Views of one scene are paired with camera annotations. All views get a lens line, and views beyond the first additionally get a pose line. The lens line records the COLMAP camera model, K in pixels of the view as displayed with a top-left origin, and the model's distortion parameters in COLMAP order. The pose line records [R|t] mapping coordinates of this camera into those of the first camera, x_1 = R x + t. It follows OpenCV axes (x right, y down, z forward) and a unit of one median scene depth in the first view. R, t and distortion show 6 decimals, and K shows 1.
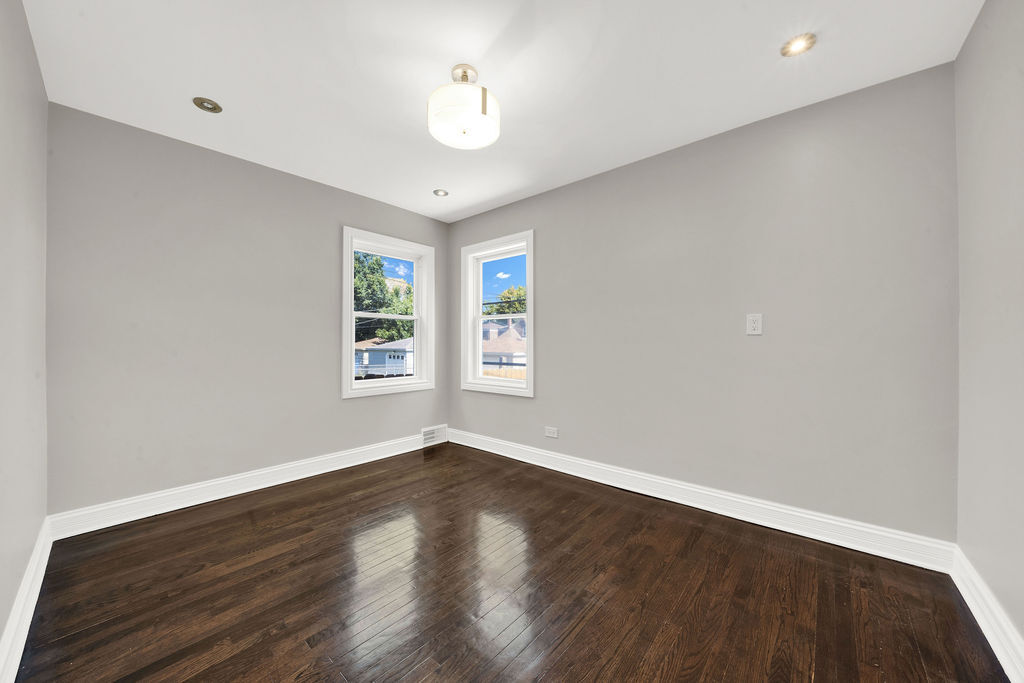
lens RADIAL K [[357.0, 0, 517.4], [0, 357.0, 346.3], [0, 0, 1]] dist [-0.014933, 0.000188]
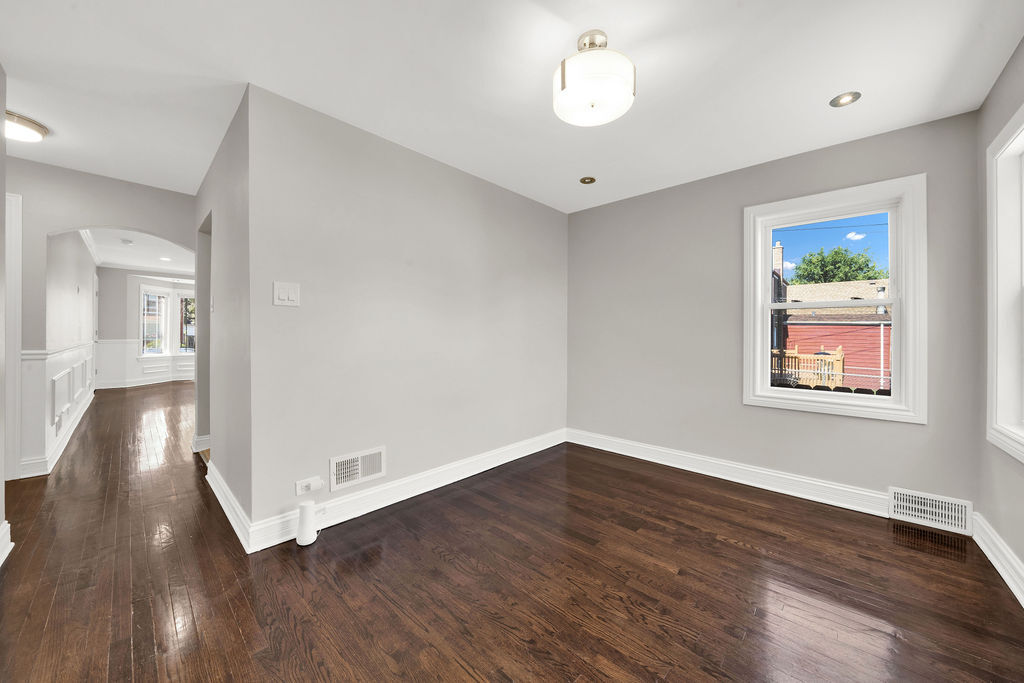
lens RADIAL K [[357.0, 0, 510.5], [0, 357.0, 337.9], [0, 0, 1]] dist [-0.014933, 0.000188]
pose [[-0.015369, 0.001326, -0.999881, 0.364559], [-0.021993, 0.999757, 0.001664, -0.005333], [0.999640, 0.022016, -0.015336, 0.399688]]
